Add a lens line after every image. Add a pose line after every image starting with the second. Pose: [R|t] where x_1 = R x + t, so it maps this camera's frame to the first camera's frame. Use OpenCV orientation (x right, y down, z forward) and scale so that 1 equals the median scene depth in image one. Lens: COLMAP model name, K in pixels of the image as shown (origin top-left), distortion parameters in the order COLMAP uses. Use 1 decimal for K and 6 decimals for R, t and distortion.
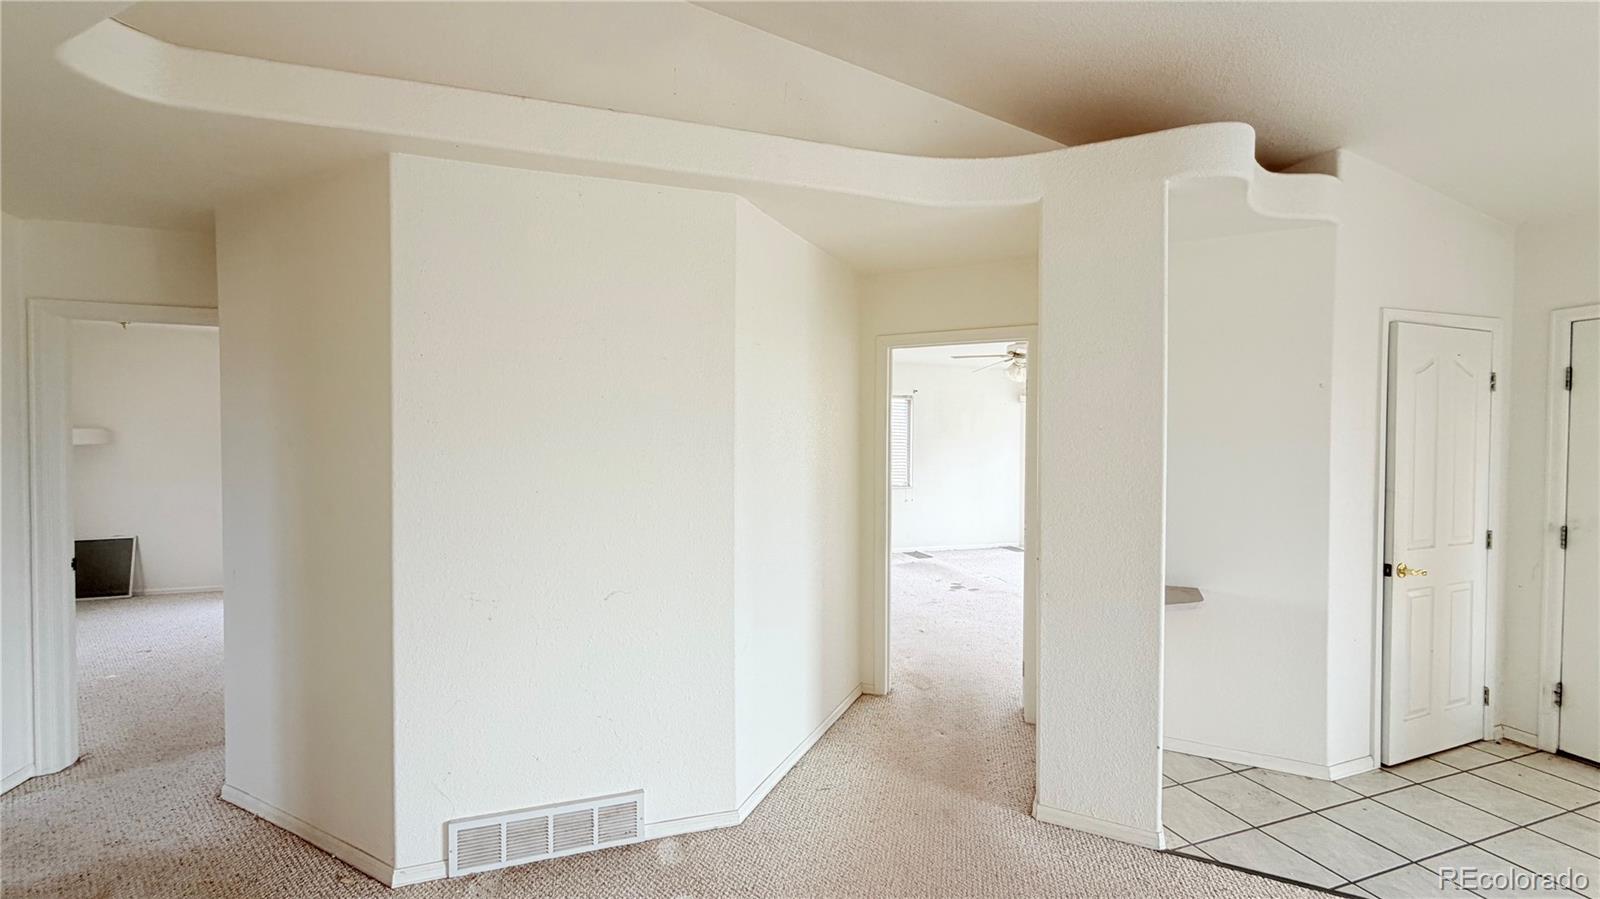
lens RADIAL K [[642.0, 0, 792.3], [0, 642.0, 448.2], [0, 0, 1]] dist [0.000449, -0.000779]
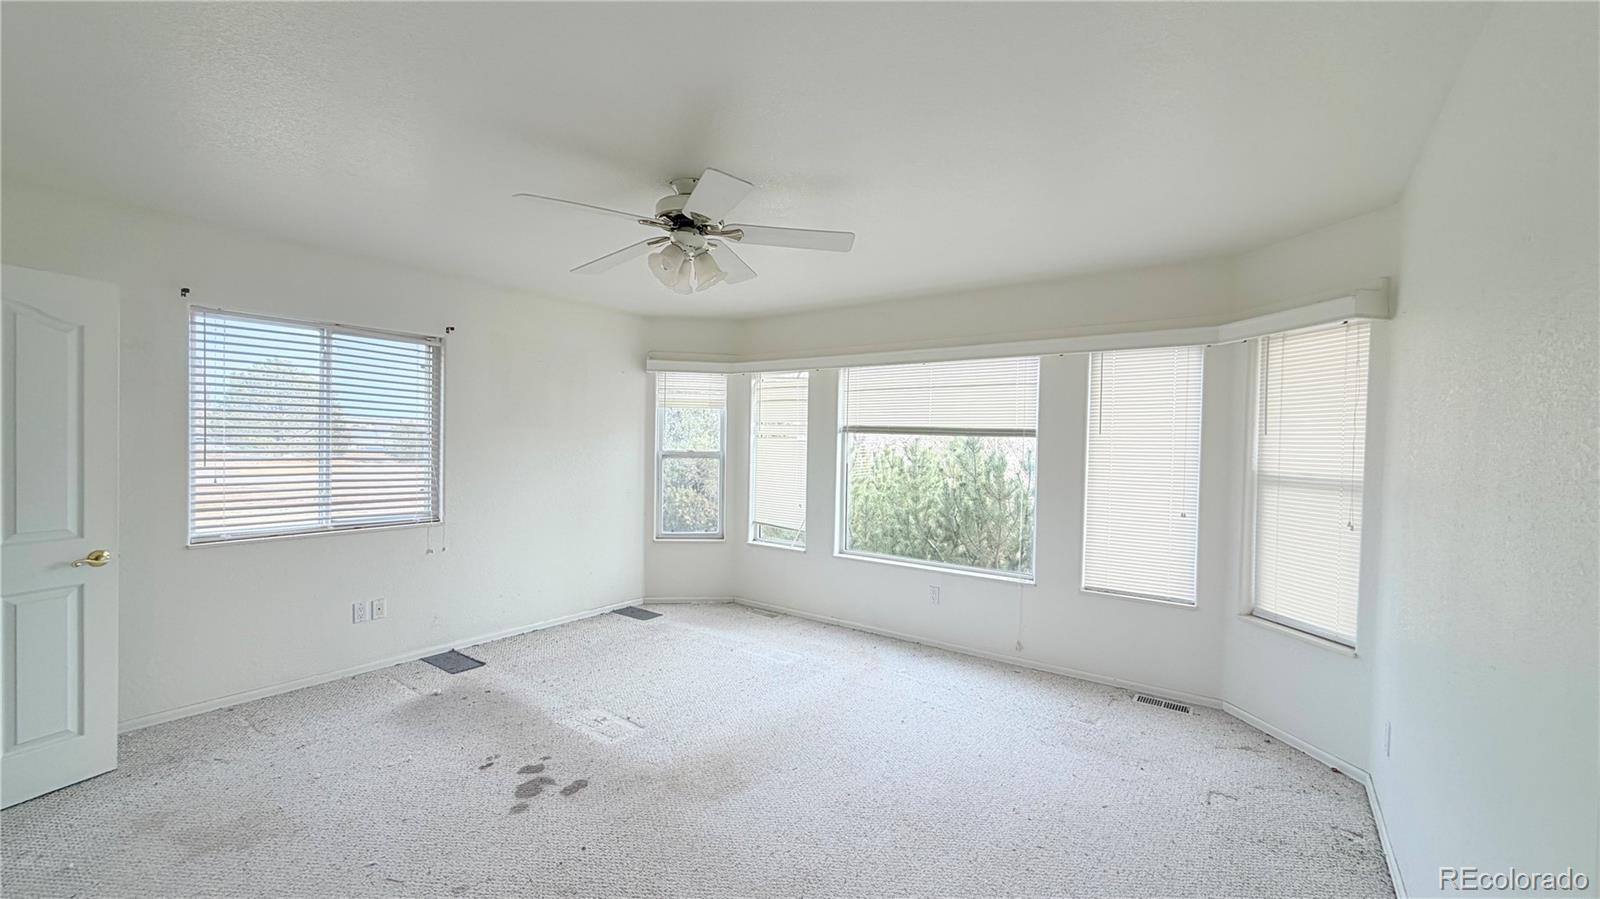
lens RADIAL K [[642.0, 0, 790.5], [0, 642.0, 447.8], [0, 0, 1]] dist [0.000449, -0.000779]
pose [[0.814564, 0.001511, 0.580071, 0.124749], [-0.003121, 0.999994, 0.001777, 0.000462], [-0.580065, -0.003257, 0.814564, 0.467982]]
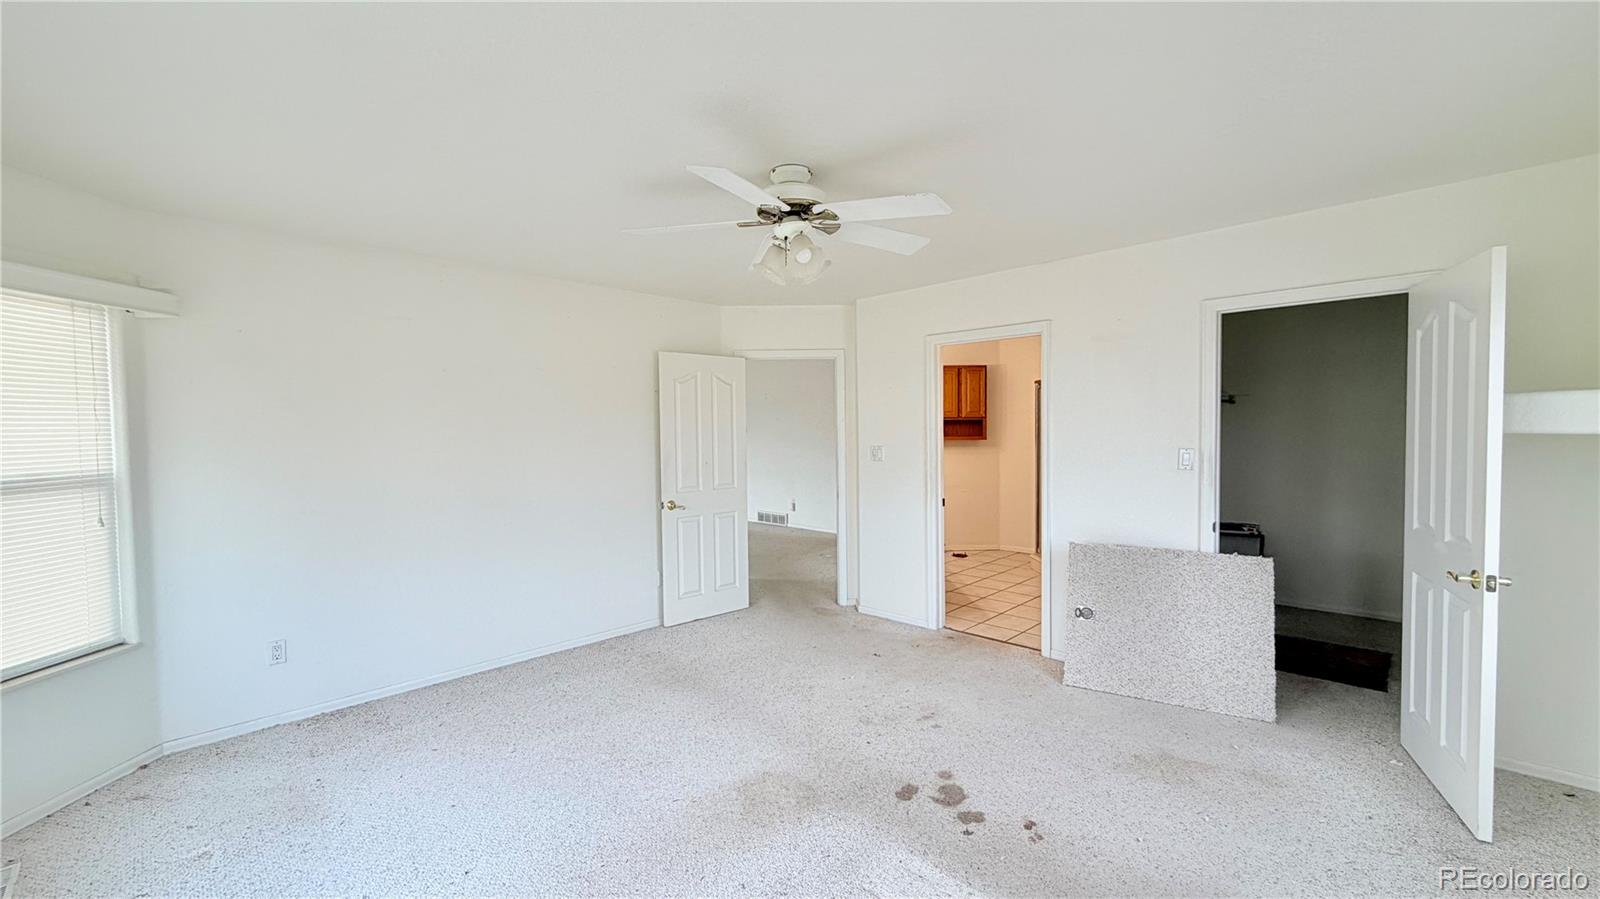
lens RADIAL K [[642.0, 0, 804.8], [0, 642.0, 449.4], [0, 0, 1]] dist [0.000449, -0.000779]
pose [[-0.884312, 0.026619, -0.466136, 0.418469], [0.001986, 0.998579, 0.053256, -0.012571], [0.466892, 0.046170, -0.883109, 1.056470]]
